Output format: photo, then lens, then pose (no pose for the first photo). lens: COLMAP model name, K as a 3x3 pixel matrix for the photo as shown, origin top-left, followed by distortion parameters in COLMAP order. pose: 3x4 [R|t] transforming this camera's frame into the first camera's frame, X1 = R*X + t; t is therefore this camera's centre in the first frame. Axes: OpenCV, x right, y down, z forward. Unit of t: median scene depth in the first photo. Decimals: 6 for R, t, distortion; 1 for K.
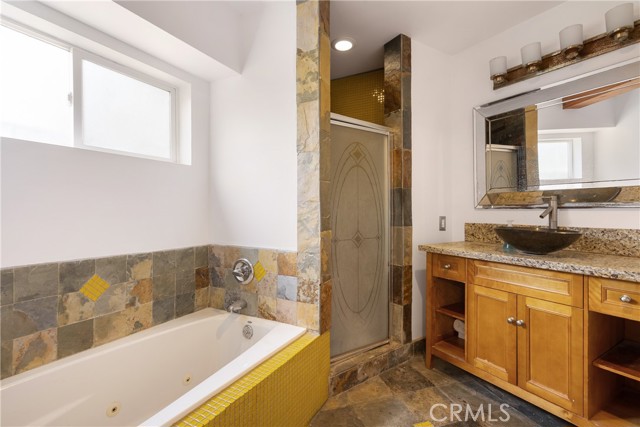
lens RADIAL K [[288.3, 0, 324.0], [0, 288.3, 211.1], [0, 0, 1]] dist [-0.001825, -0.000014]
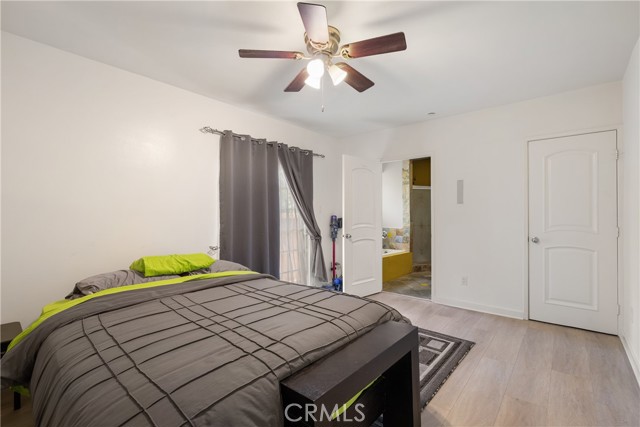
lens RADIAL K [[288.3, 0, 322.5], [0, 288.3, 214.6], [0, 0, 1]] dist [-0.001825, -0.000014]
pose [[0.974165, -0.002186, -0.225828, -0.232920], [0.002811, 0.999993, 0.002446, -0.030204], [0.225821, -0.003017, 0.974164, -2.392034]]
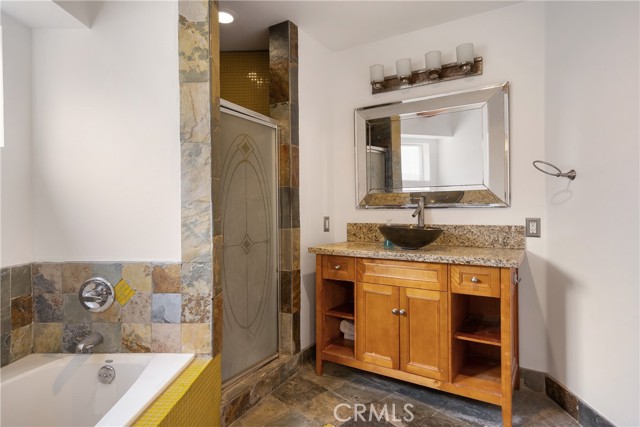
lens RADIAL K [[351.8, 0, 321.0], [0, 351.8, 209.8], [0, 0, 1]] dist [0.007320, 0.000837]
pose [[0.900160, -0.005556, 0.435524, -0.163130], [0.007254, 0.999971, -0.002236, -0.003744], [-0.435499, 0.005173, 0.900174, -0.074367]]
